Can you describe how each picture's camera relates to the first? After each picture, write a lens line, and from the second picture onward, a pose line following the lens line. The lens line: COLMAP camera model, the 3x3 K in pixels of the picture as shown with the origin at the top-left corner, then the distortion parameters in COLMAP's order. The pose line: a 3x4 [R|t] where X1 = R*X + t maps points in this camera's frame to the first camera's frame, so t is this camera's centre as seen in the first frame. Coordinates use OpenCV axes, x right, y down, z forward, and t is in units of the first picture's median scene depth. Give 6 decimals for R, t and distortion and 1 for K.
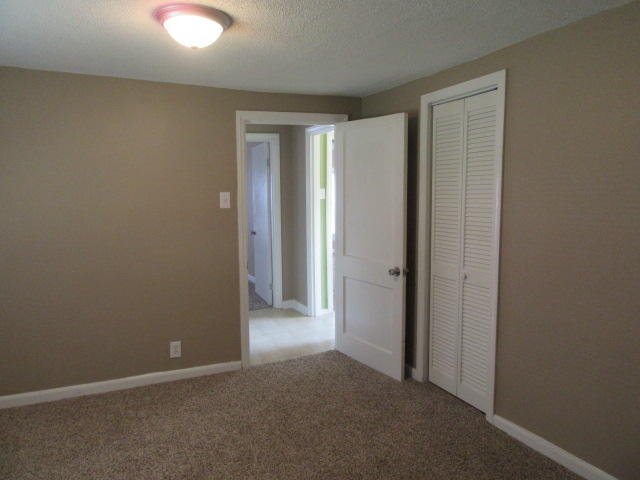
lens RADIAL K [[474.0, 0, 321.1], [0, 474.0, 238.4], [0, 0, 1]] dist [-0.012086, 0.003307]
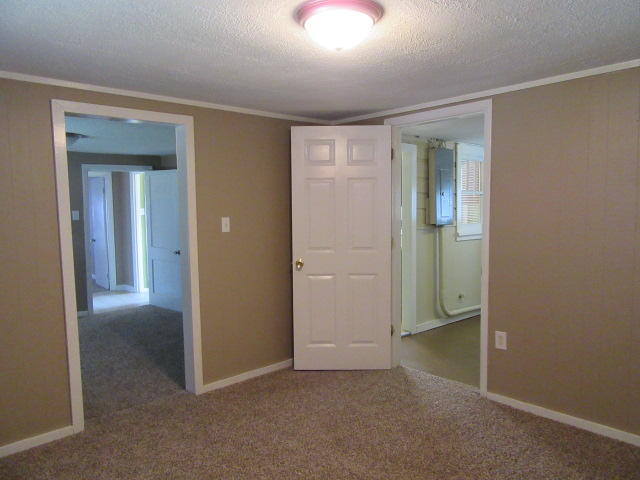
lens RADIAL K [[474.0, 0, 315.5], [0, 474.0, 242.2], [0, 0, 1]] dist [-0.012086, 0.003307]
pose [[0.953669, -0.024036, 0.299897, 0.077187], [0.035527, 0.998826, -0.032923, 0.074908], [-0.298754, 0.042052, 0.953403, -0.638630]]
